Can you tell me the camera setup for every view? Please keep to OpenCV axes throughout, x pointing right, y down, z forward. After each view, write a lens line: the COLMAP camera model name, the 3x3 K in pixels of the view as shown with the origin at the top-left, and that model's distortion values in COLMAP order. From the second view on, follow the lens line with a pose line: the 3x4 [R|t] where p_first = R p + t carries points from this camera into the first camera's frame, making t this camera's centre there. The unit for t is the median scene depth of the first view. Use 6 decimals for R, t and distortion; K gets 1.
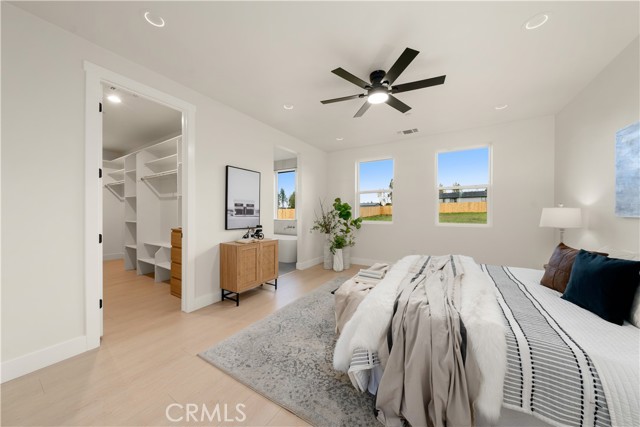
lens RADIAL K [[219.5, 0, 318.6], [0, 219.5, 210.8], [0, 0, 1]] dist [0.000294, 0.000007]
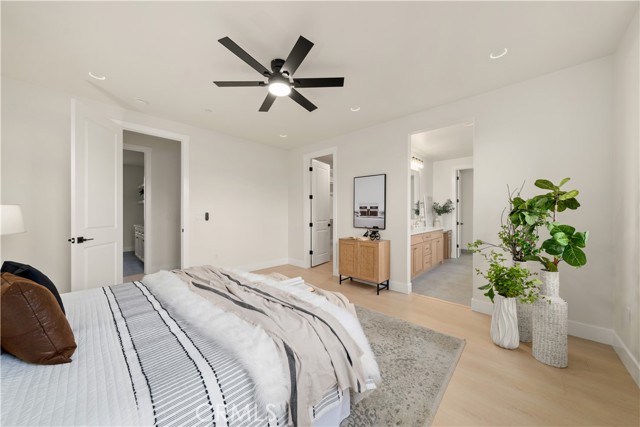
lens RADIAL K [[219.5, 0, 319.9], [0, 219.5, 215.0], [0, 0, 1]] dist [0.000294, 0.000007]
pose [[-0.195547, -0.002829, -0.980690, 0.831800], [-0.005872, 0.999981, -0.001714, 0.016248], [0.980677, 0.005423, -0.195560, 0.993159]]
